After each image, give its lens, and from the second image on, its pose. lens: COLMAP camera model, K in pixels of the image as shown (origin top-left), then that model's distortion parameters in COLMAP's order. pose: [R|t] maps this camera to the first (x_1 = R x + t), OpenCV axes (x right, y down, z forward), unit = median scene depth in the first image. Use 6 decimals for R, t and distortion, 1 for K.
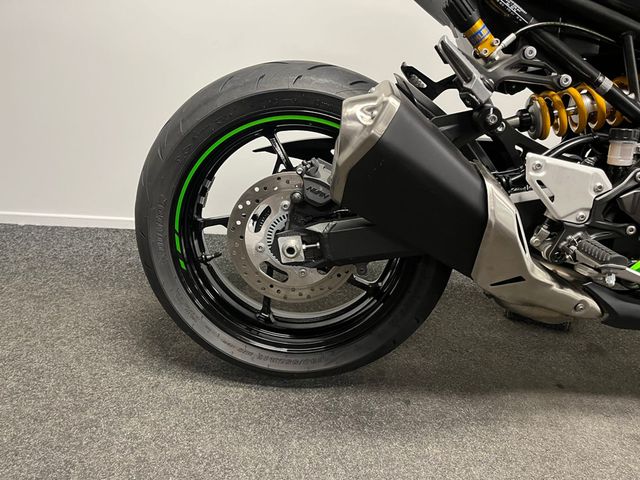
lens RADIAL K [[491.0, 0, 320.0], [0, 491.0, 240.0], [0, 0, 1]] dist [0.004493, 0.000715]
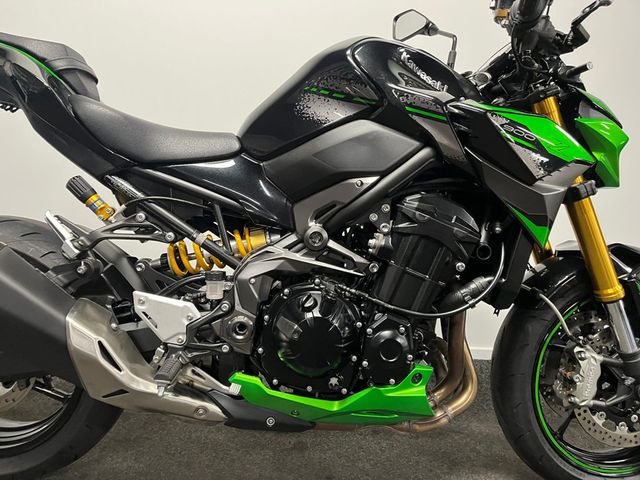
lens RADIAL K [[478.6, 0, 313.7], [0, 478.6, 242.8], [0, 0, 1]] dist [0.060722, -0.074083]
pose [[0.998057, -0.004201, 0.062165, 0.722246], [0.015642, 0.982665, -0.184728, -0.051442], [-0.060311, 0.185342, 0.980822, -0.279018]]
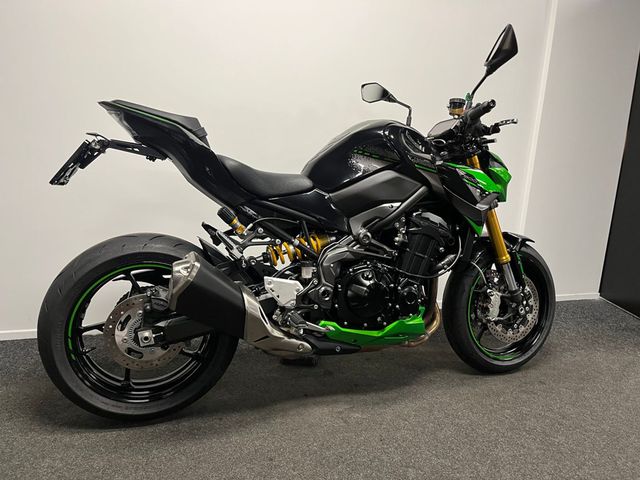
lens RADIAL K [[475.0, 0, 320.0], [0, 475.0, 240.0], [0, 0, 1]] dist [0.046644, -0.004528]
pose [[0.929181, -0.058413, 0.364980, -0.085868], [0.116490, 0.983391, -0.139180, -0.015572], [-0.350789, 0.171841, 0.920553, -0.892805]]
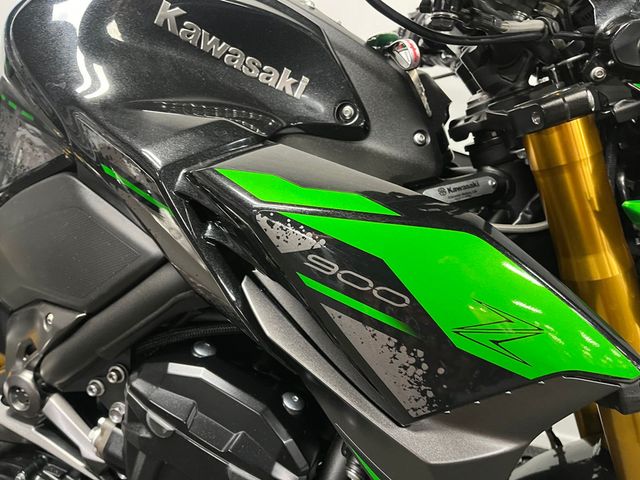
lens RADIAL K [[475.0, 0, 320.0], [0, 475.0, 240.0], [0, 0, 1]] dist [0.046644, -0.004528]
pose [[0.964301, 0.084174, -0.251076, 1.280009], [-0.088886, 0.996014, -0.007464, -0.489564], [0.249447, 0.029515, 0.967939, 0.350685]]
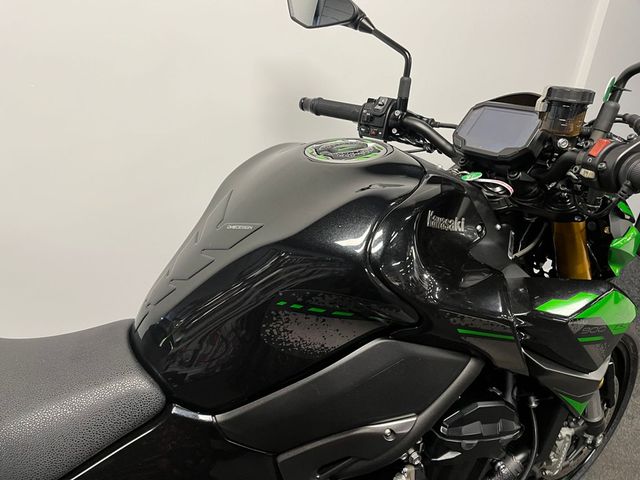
lens RADIAL K [[478.6, 0, 313.7], [0, 478.6, 242.8], [0, 0, 1]] dist [0.060722, -0.074083]
pose [[0.876053, -0.260212, 0.405983, 0.578499], [0.183736, 0.958524, 0.217883, -0.835751], [-0.445840, -0.116284, 0.887528, 0.206978]]
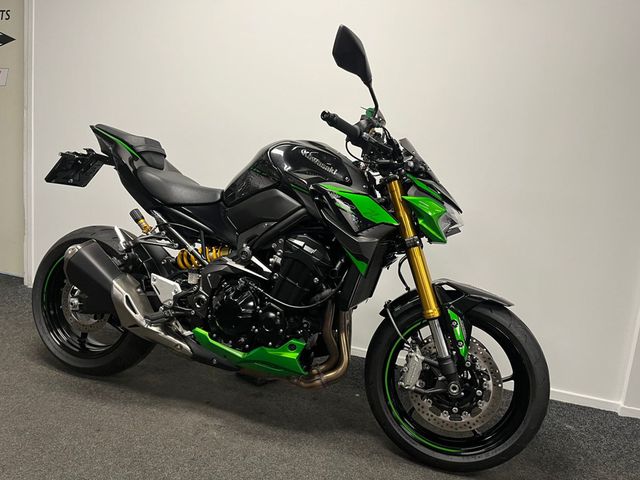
lens RADIAL K [[475.0, 0, 320.0], [0, 475.0, 240.0], [0, 0, 1]] dist [0.046644, -0.004528]
pose [[0.960596, 0.093924, -0.261597, 1.593107], [-0.155869, 0.961290, -0.227215, 0.062029], [0.230130, 0.259036, 0.938051, -0.924972]]
